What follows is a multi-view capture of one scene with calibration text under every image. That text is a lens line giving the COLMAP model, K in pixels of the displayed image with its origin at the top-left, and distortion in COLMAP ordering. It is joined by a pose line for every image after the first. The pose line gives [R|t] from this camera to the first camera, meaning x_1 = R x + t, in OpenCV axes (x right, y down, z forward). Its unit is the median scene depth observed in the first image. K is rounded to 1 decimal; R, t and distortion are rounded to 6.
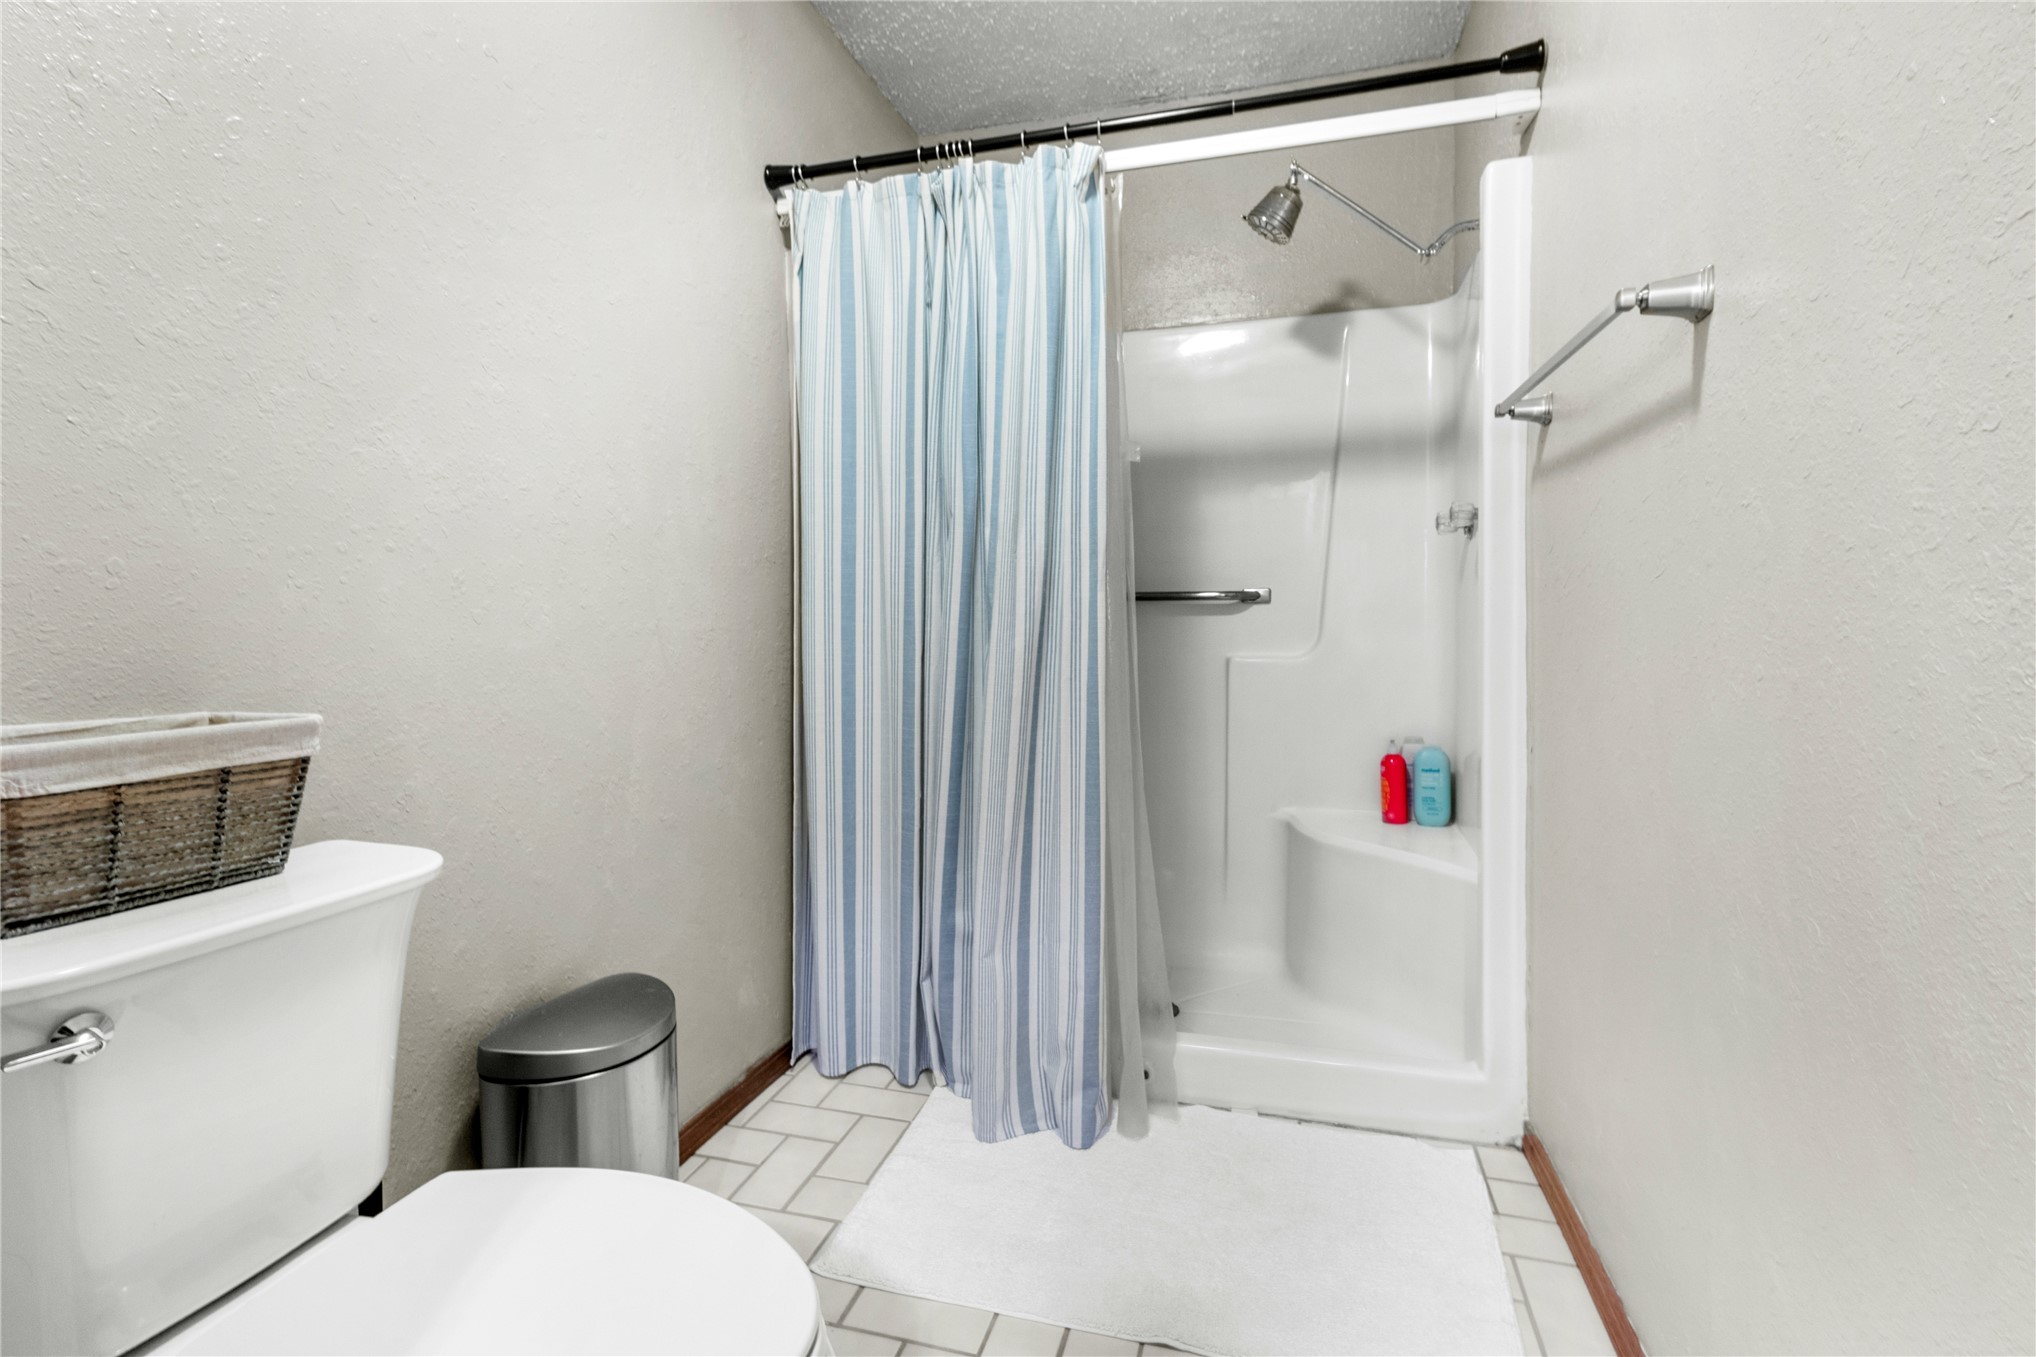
lens RADIAL K [[937.8, 0, 1018.7], [0, 937.8, 676.2], [0, 0, 1]] dist [-0.000162, 0.004473]
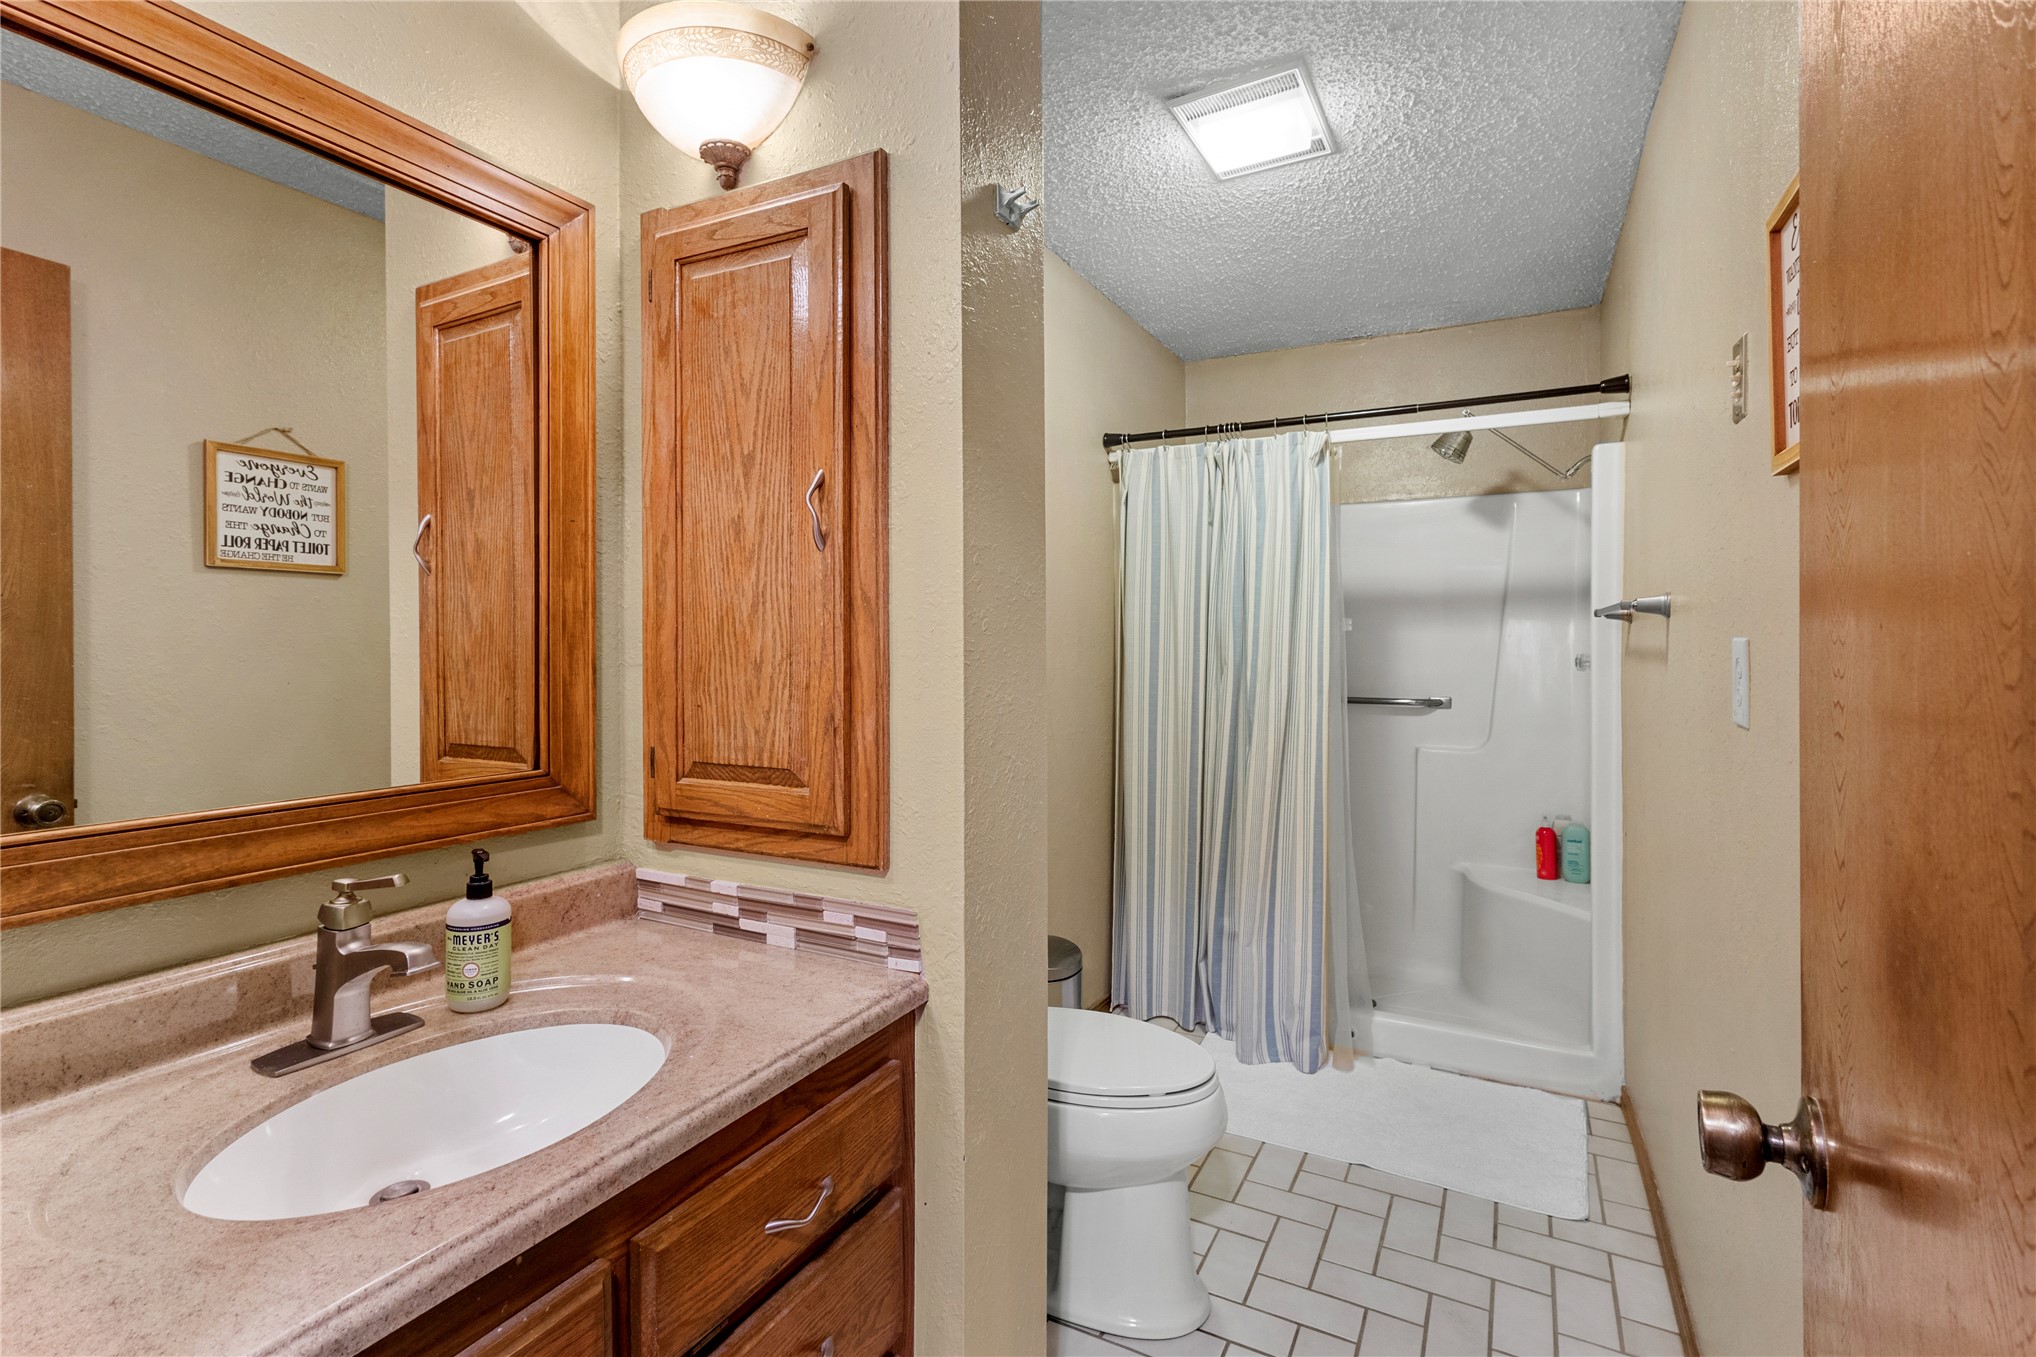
lens RADIAL K [[937.8, 0, 1018.7], [0, 937.8, 668.1], [0, 0, 1]] dist [-0.000162, 0.004473]
pose [[0.979369, 0.016007, -0.201447, -0.093402], [-0.024755, 0.998853, -0.040981, -0.088746], [0.200560, 0.045122, 0.978642, -0.600145]]
